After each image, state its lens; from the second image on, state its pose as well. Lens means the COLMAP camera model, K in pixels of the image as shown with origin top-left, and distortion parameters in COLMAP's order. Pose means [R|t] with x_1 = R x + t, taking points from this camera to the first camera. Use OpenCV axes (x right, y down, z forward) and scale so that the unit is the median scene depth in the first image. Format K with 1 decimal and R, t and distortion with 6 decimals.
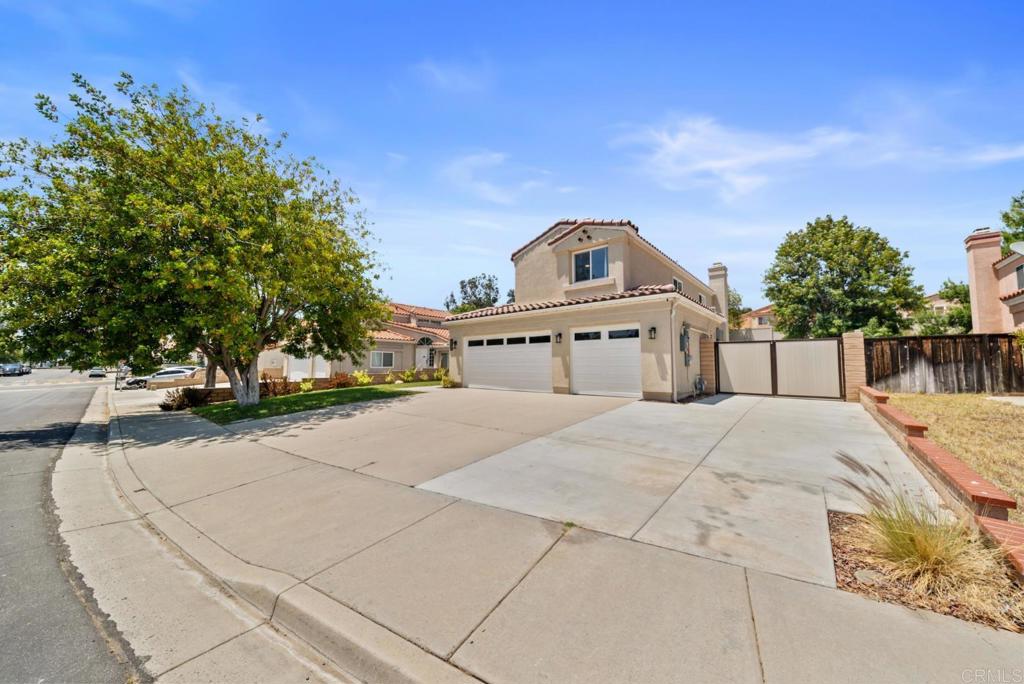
lens RADIAL K [[353.5, 0, 510.0], [0, 353.5, 342.5], [0, 0, 1]] dist [-0.004164, -0.000020]
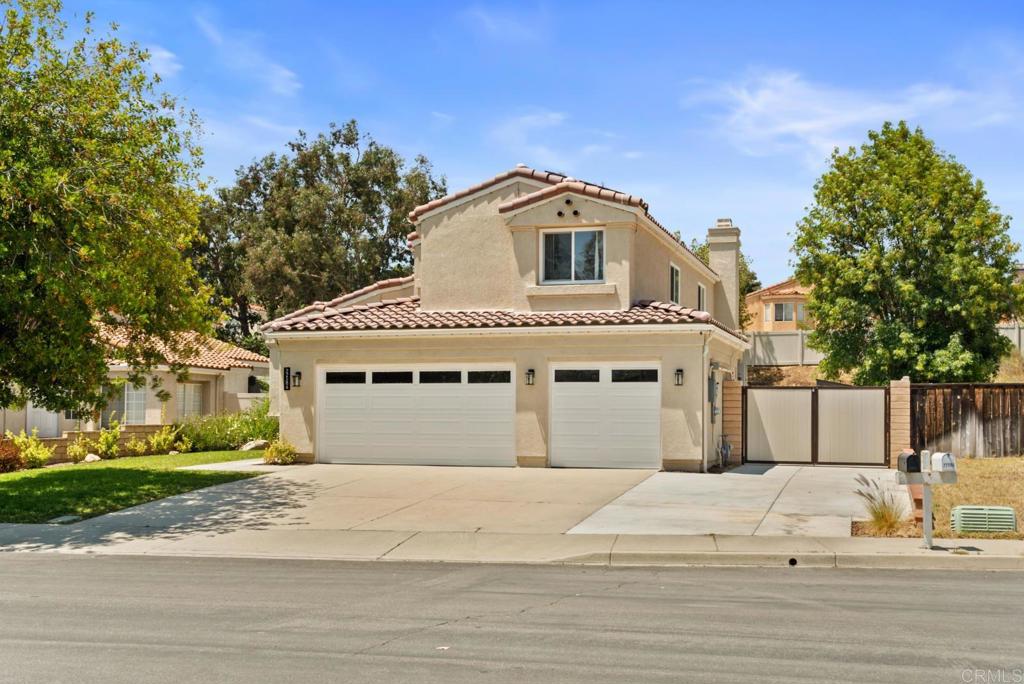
lens RADIAL K [[1258.8, 0, 512.4], [0, 1258.8, 373.4], [0, 0, 1]] dist [0.020909, 0.042994]
pose [[0.910707, 0.014360, 0.412804, -0.794306], [-0.029700, 0.999085, 0.030769, -0.085527], [-0.411984, -0.040282, 0.910300, -0.980138]]
